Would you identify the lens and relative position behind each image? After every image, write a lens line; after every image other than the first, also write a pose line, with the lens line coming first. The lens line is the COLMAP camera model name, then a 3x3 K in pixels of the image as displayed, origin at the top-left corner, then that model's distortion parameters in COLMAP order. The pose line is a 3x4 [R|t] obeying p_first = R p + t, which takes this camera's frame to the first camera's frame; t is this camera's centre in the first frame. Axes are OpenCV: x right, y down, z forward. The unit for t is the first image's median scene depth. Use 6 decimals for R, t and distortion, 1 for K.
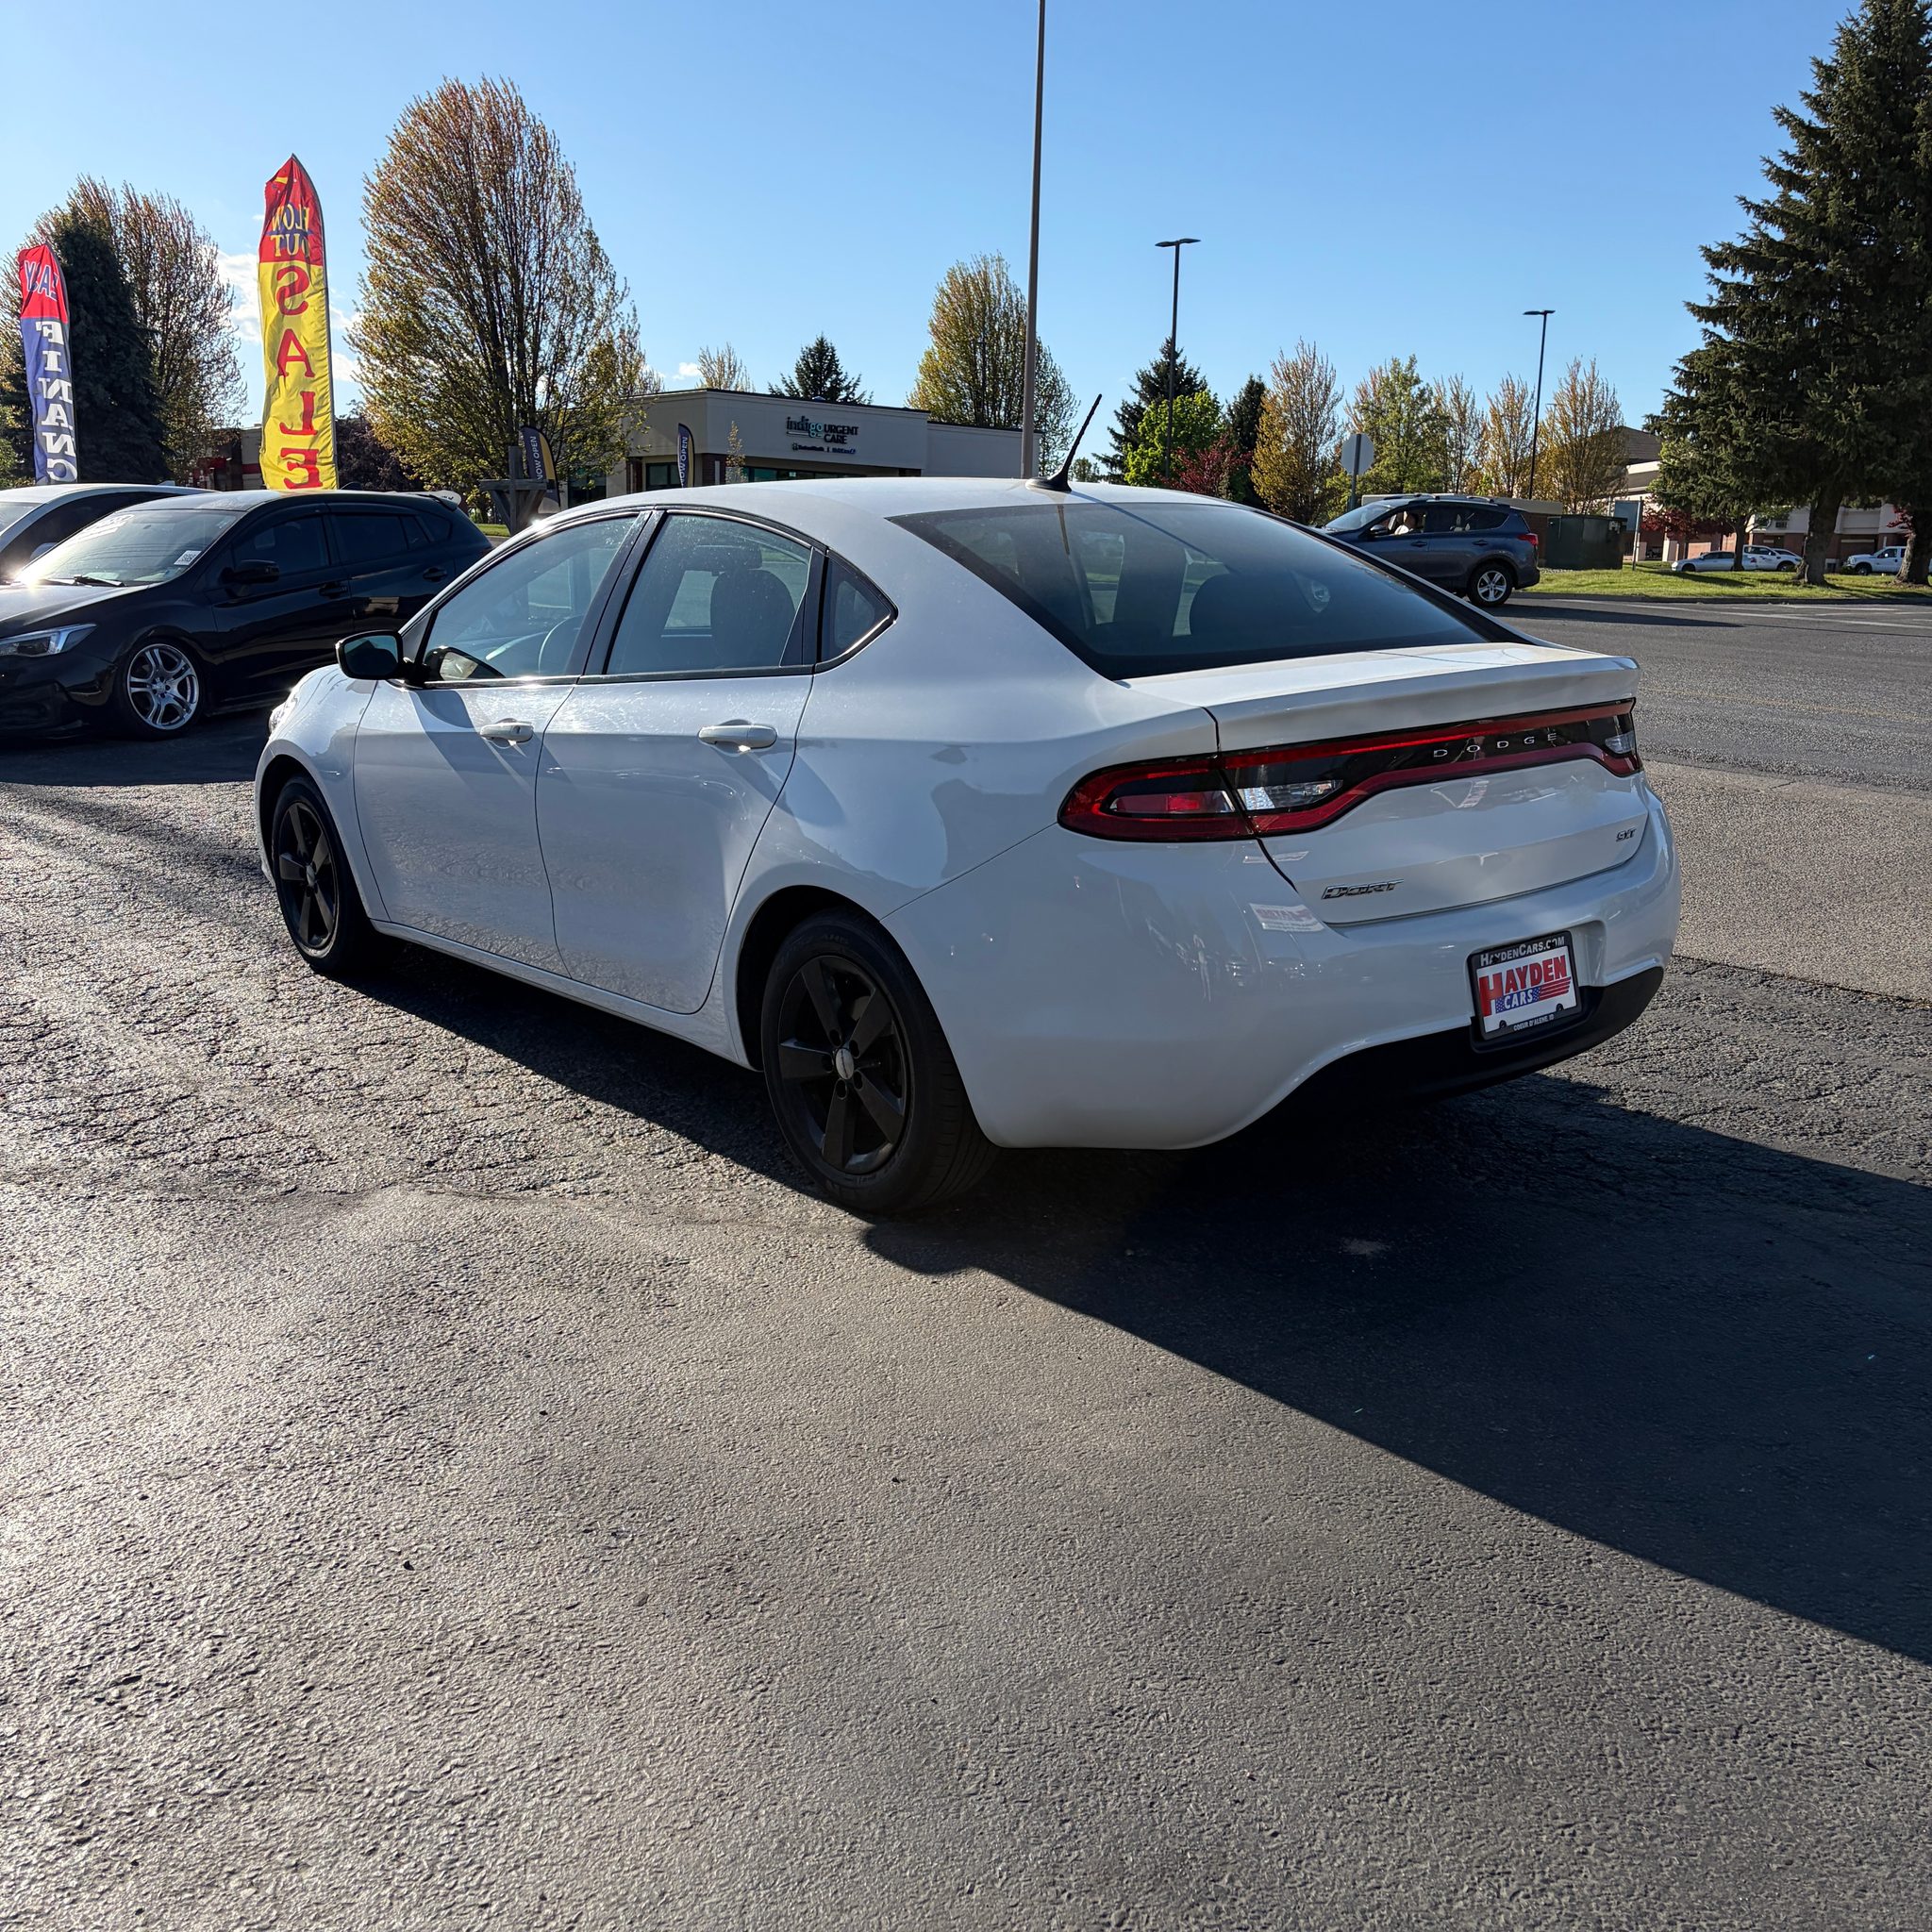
lens RADIAL K [[1951.3, 0, 966.0], [0, 1951.3, 966.0], [0, 0, 1]] dist [0.044168, 0.010911]
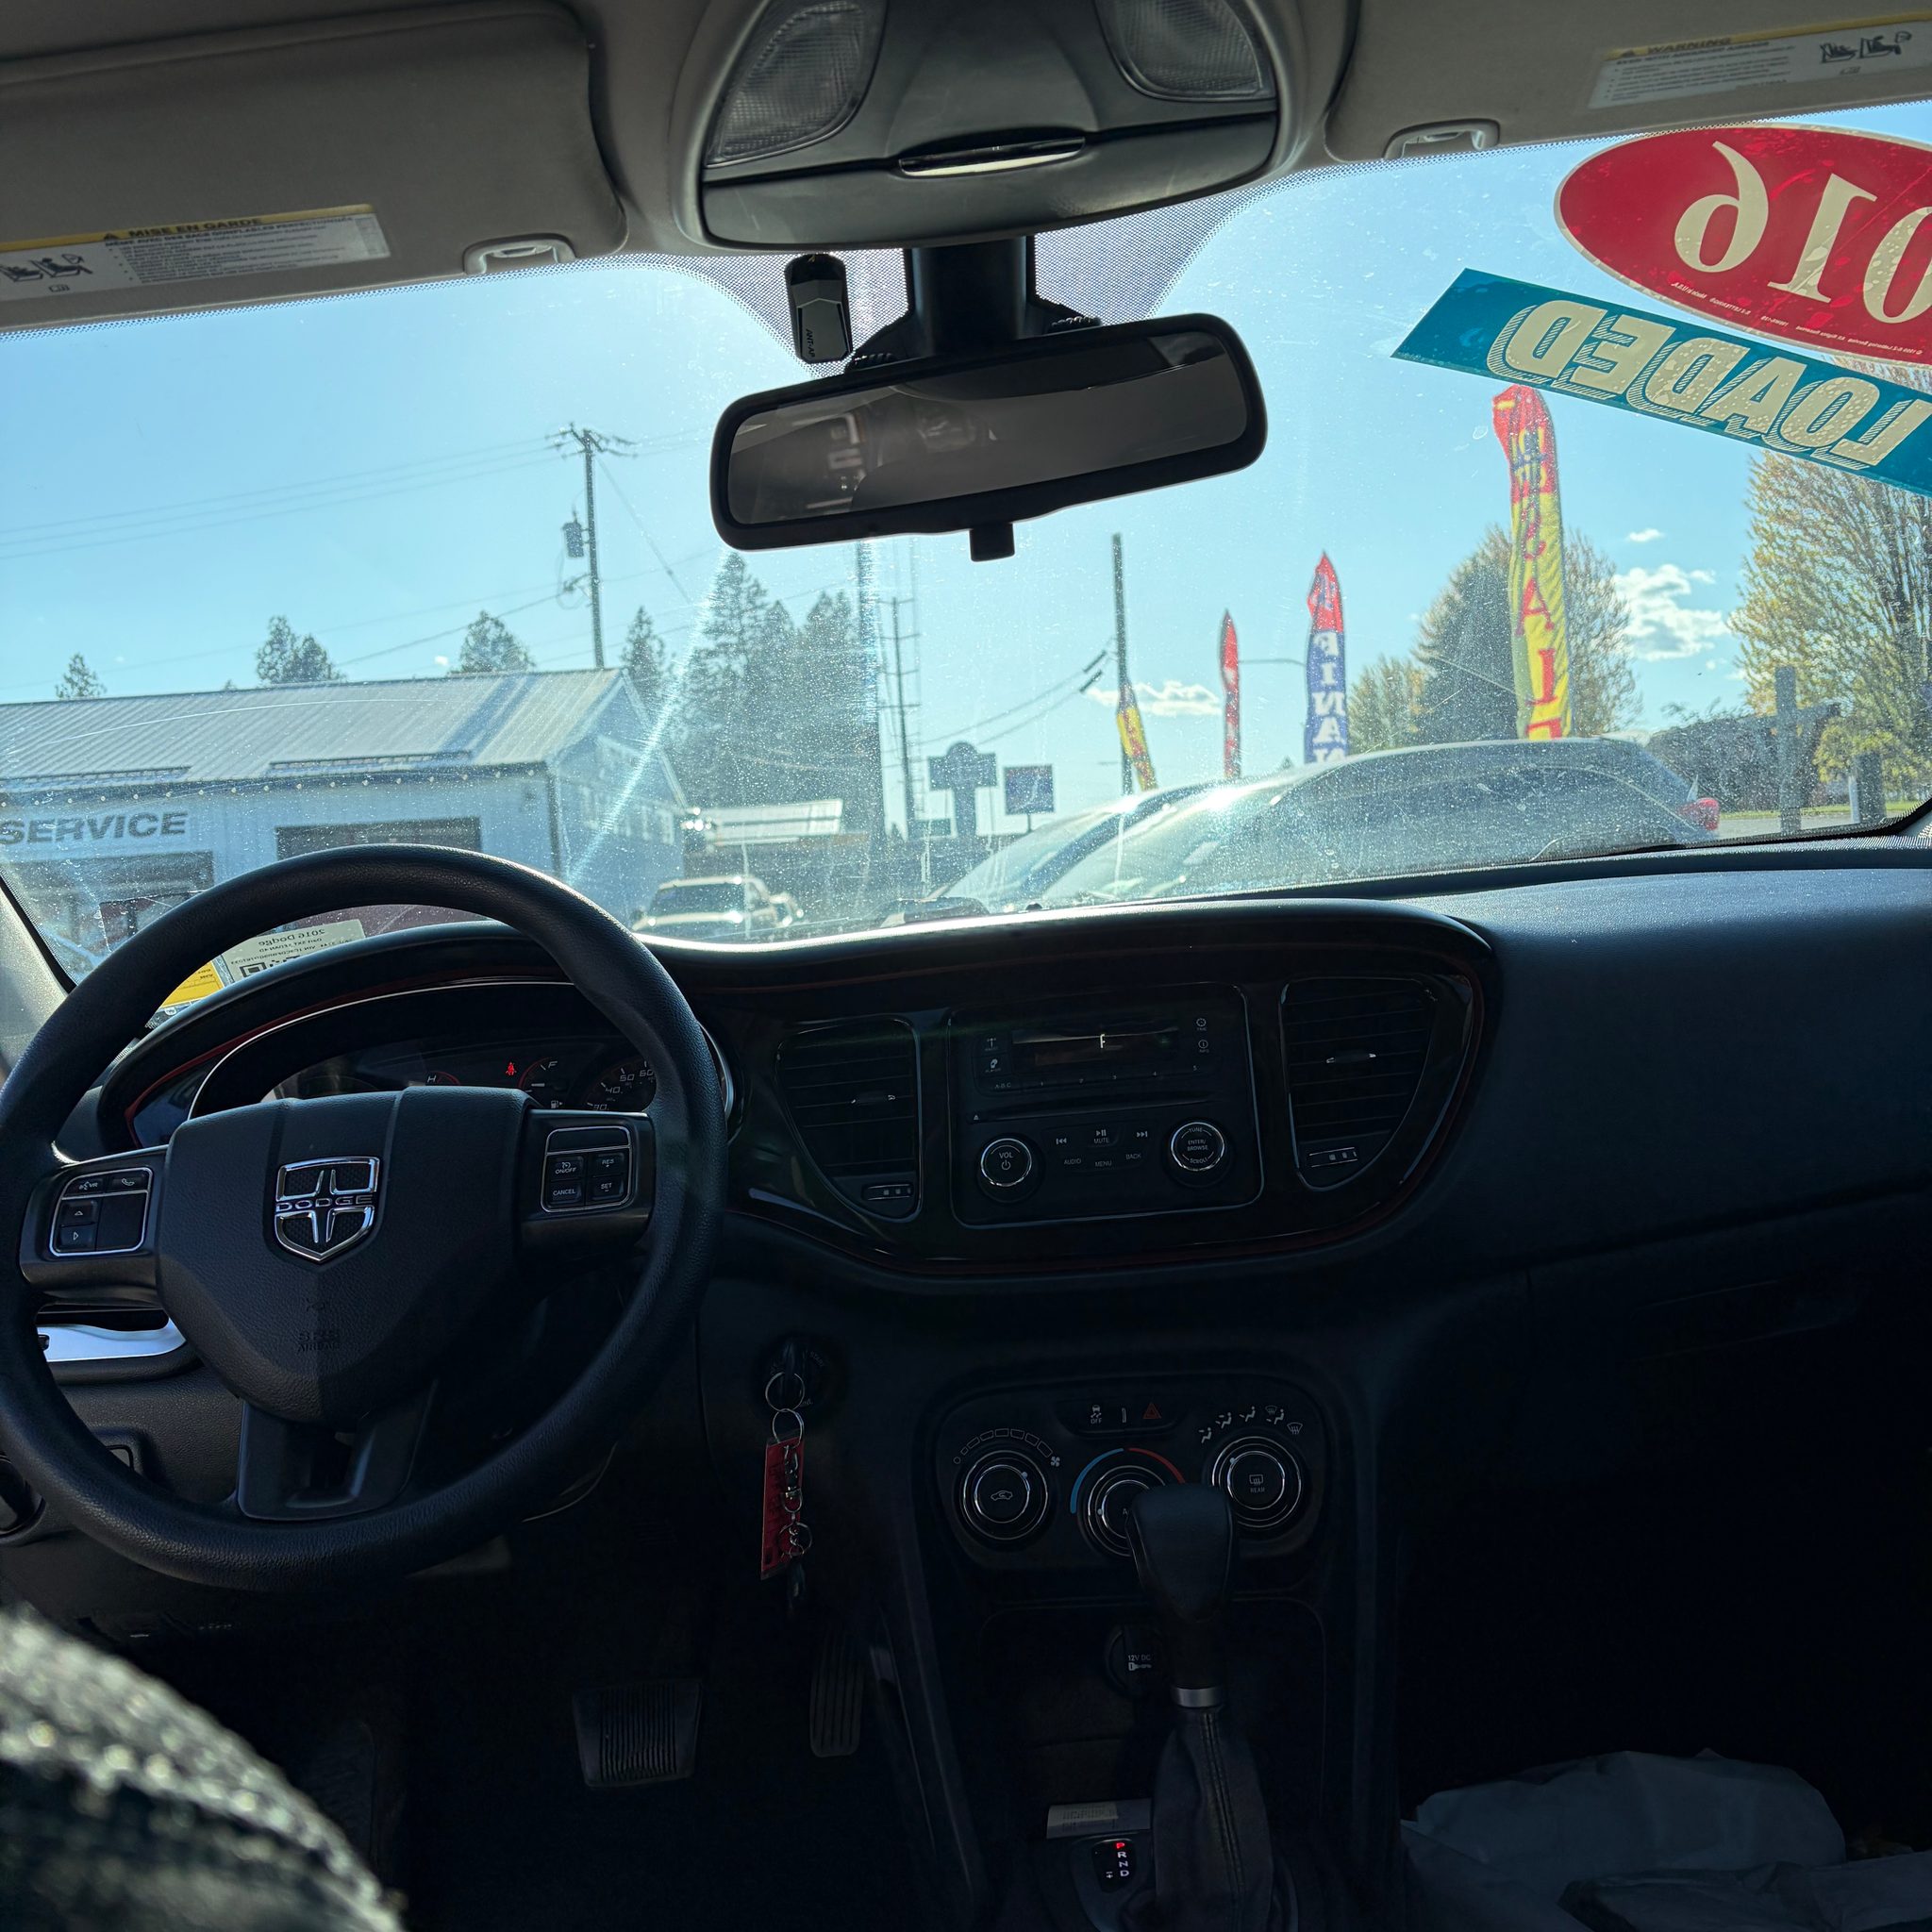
lens RADIAL K [[1988.3, 0, 966.0], [0, 1988.3, 966.0], [0, 0, 1]] dist [0.016184, -0.004420]
pose [[0.769892, -0.052815, -0.635985, -0.003866], [-0.046522, 0.989273, -0.138471, -0.041680], [0.636476, 0.136195, 0.759177, 0.261869]]
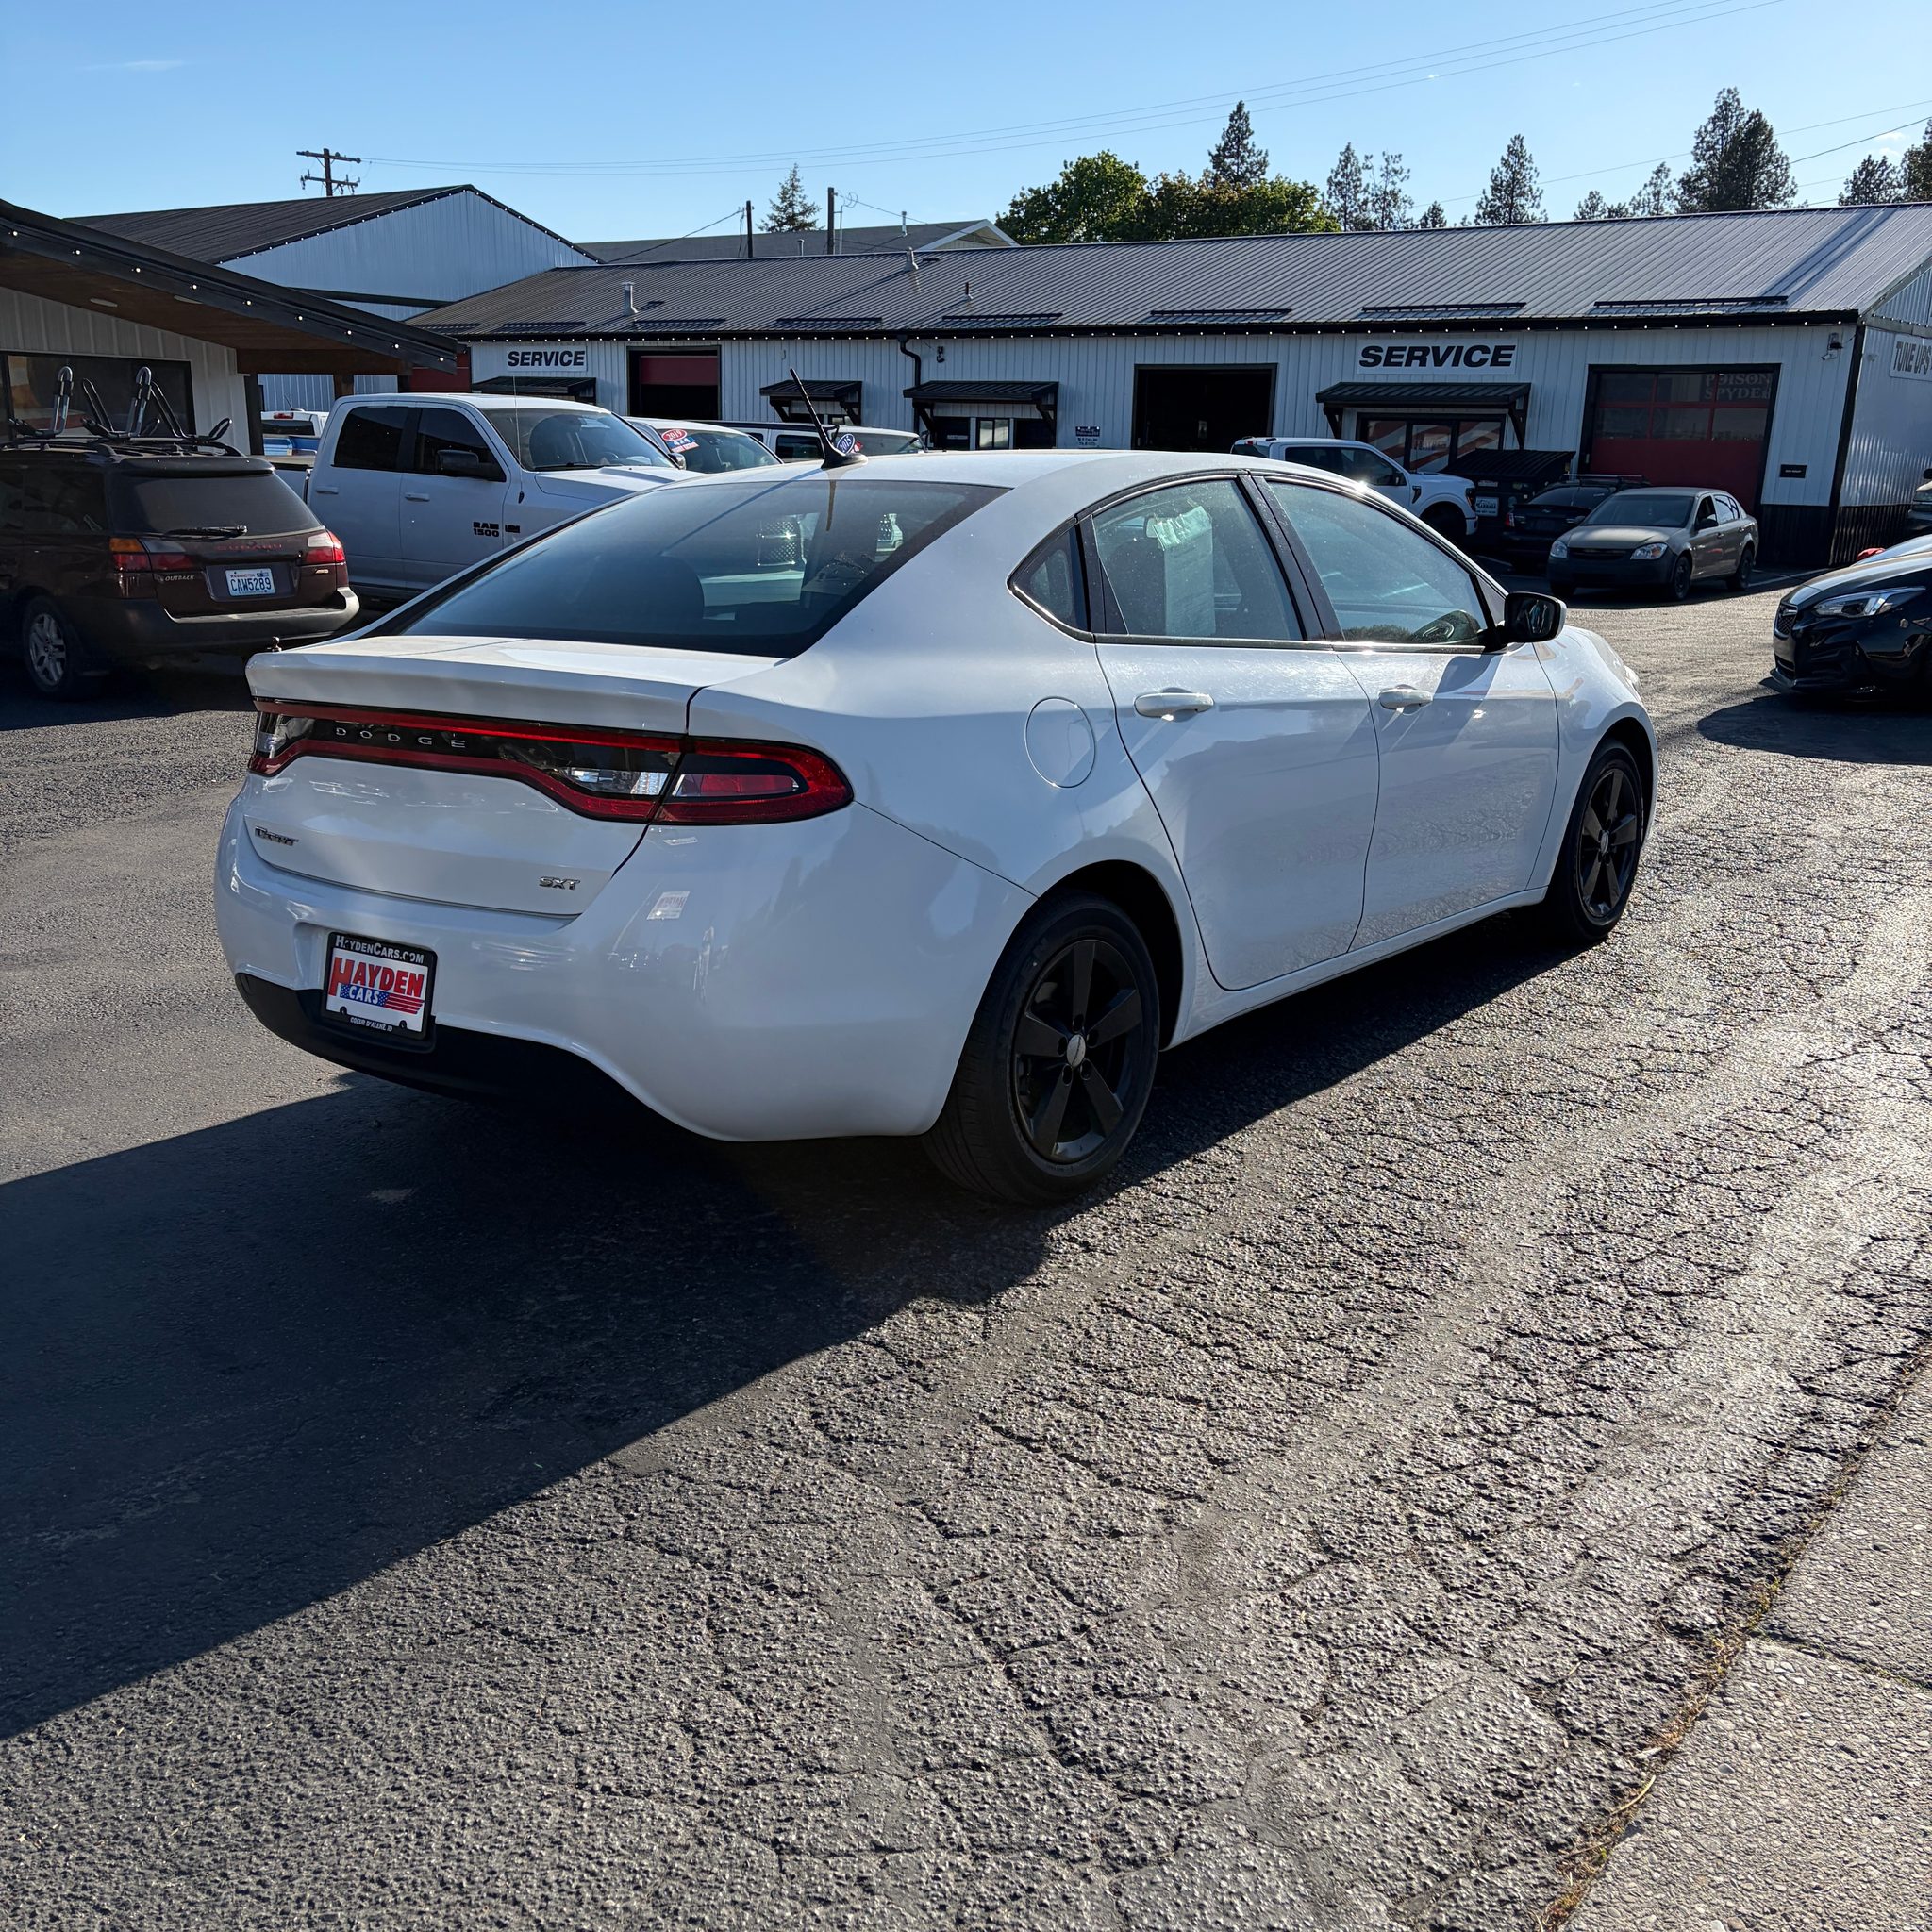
lens RADIAL K [[1961.0, 0, 875.3], [0, 1961.0, 970.1], [0, 0, 1]] dist [0.009767, 0.008996]
pose [[0.178147, 0.235840, -0.955324, 0.250603], [-0.208010, 0.957939, 0.197697, -0.048089], [0.961767, 0.163498, 0.219711, 0.203782]]
